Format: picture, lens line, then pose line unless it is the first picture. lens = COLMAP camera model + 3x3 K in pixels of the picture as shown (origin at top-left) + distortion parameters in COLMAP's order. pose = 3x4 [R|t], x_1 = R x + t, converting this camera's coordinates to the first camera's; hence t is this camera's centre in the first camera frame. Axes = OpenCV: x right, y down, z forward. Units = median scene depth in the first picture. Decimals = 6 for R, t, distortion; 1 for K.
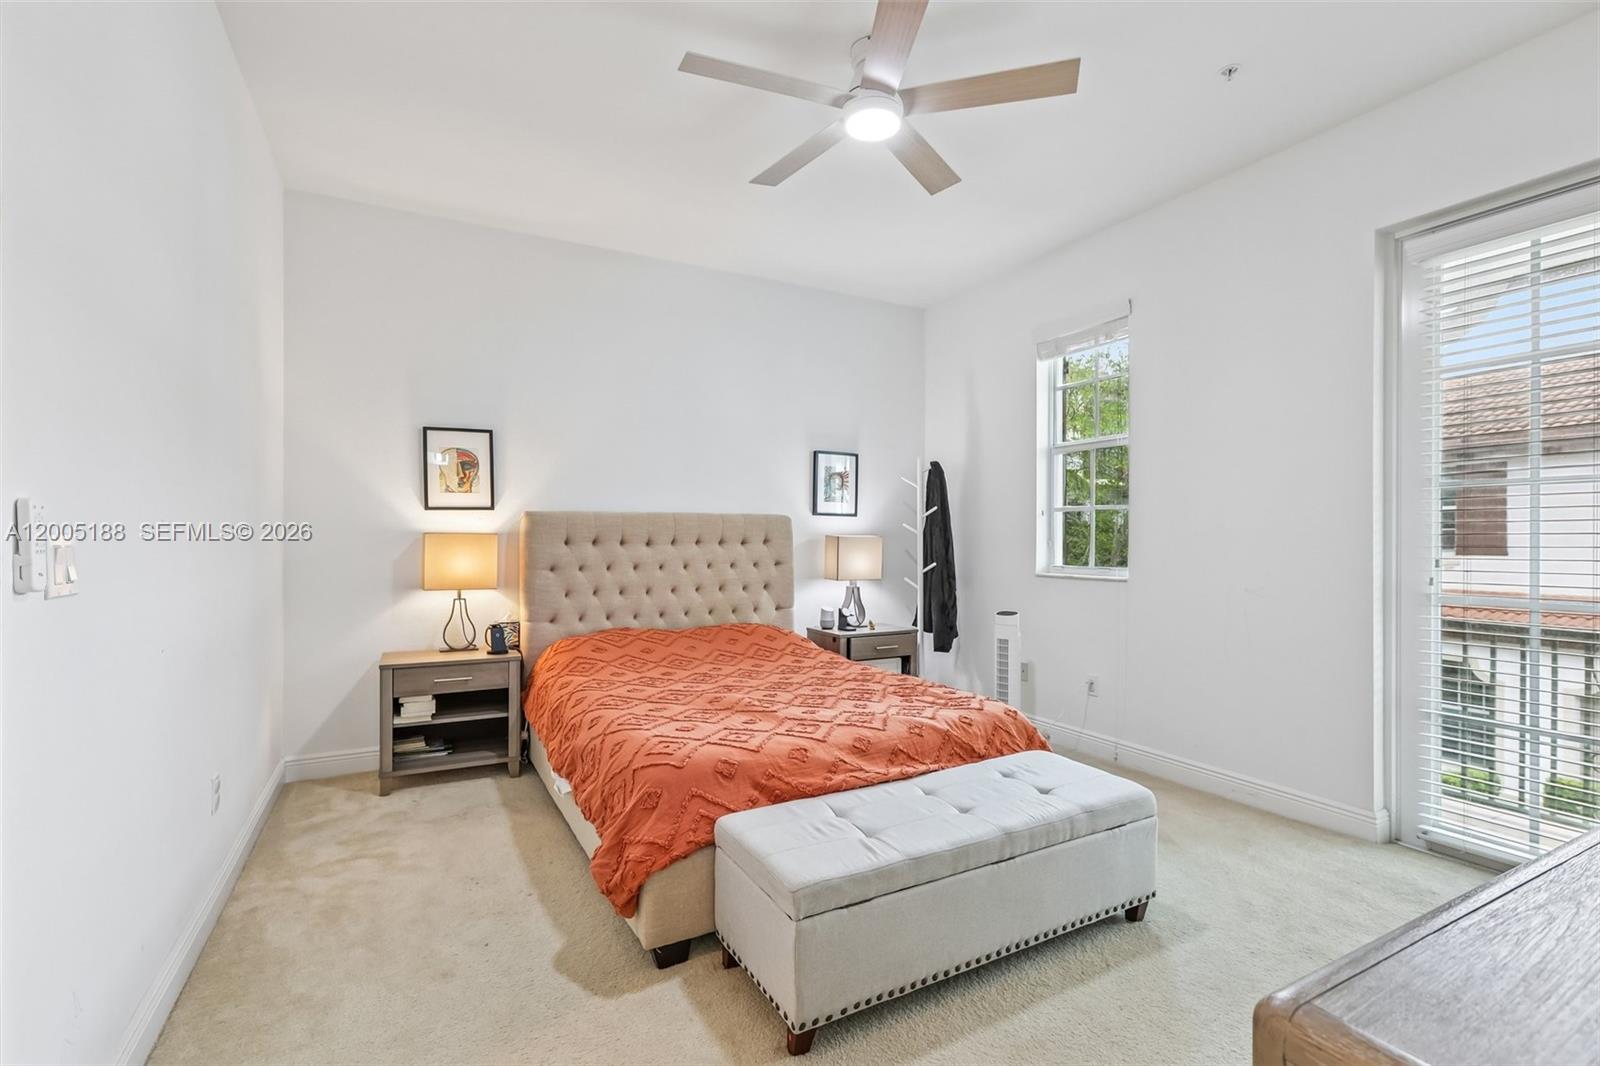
lens RADIAL K [[710.9, 0, 802.6], [0, 710.9, 536.8], [0, 0, 1]] dist [-0.005595, 0.004334]
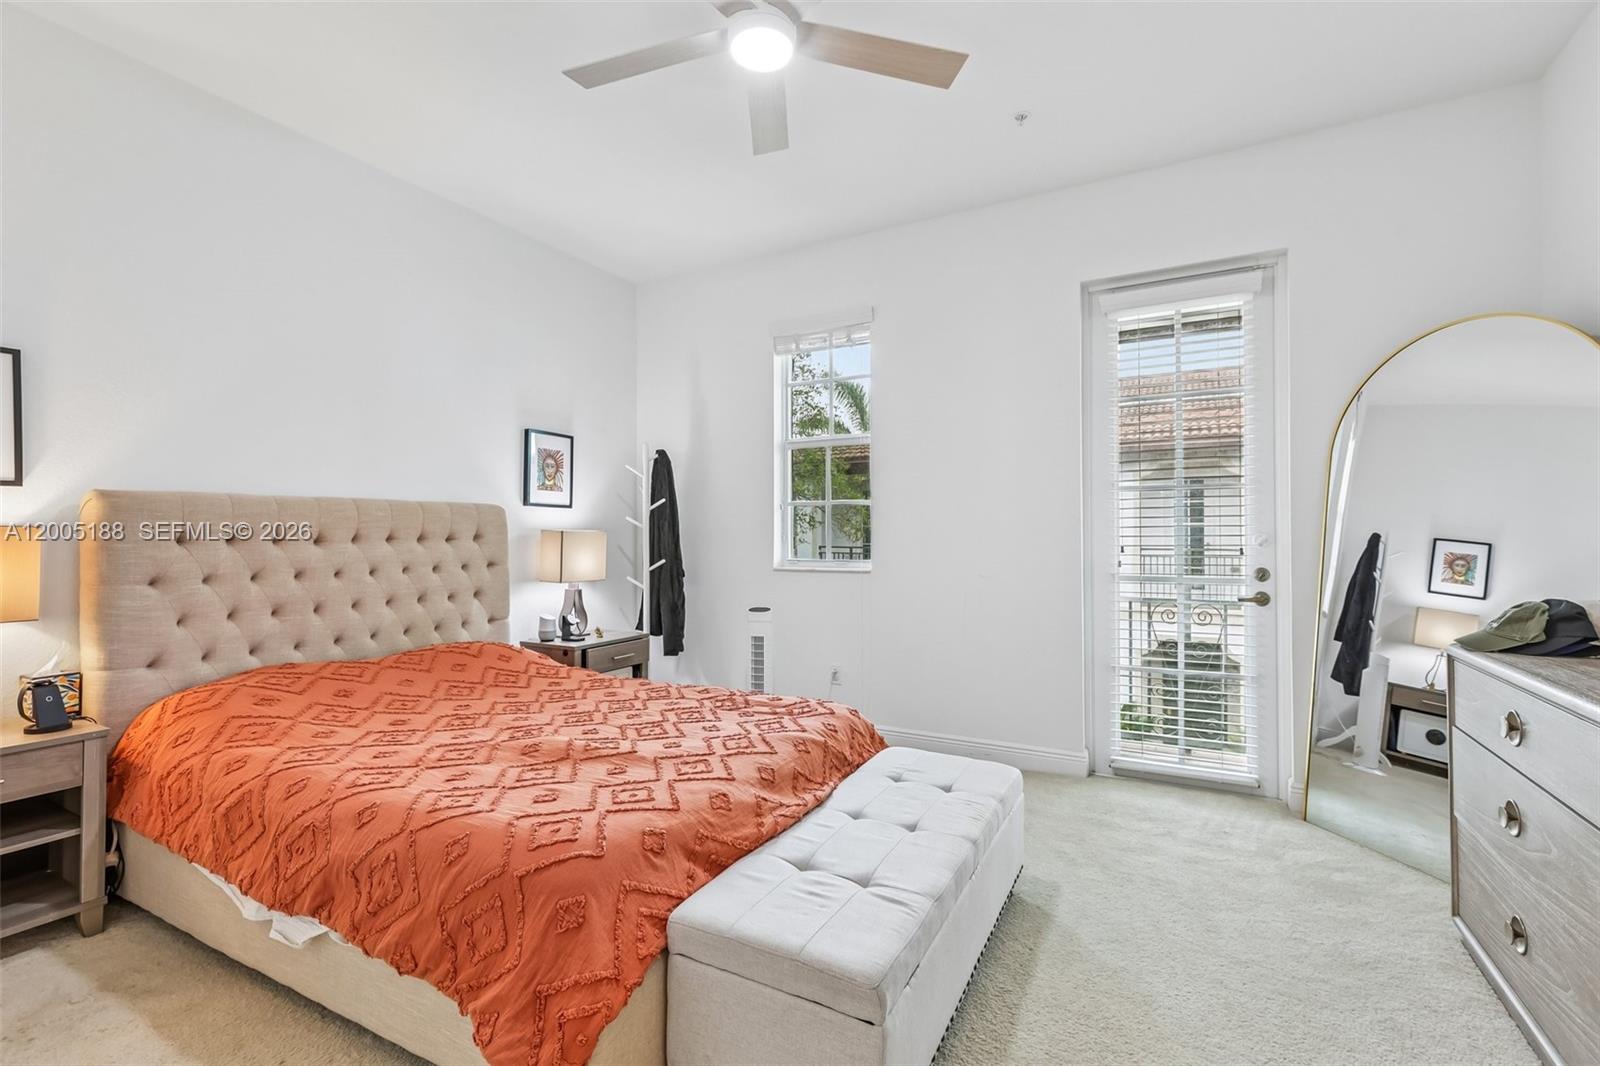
lens RADIAL K [[710.9, 0, 789.6], [0, 710.9, 527.3], [0, 0, 1]] dist [-0.005595, 0.004334]
pose [[0.846574, 0.001386, 0.532269, -0.213203], [0.003820, 0.999955, -0.008679, 0.004079], [-0.532257, 0.009380, 0.846531, 0.168156]]
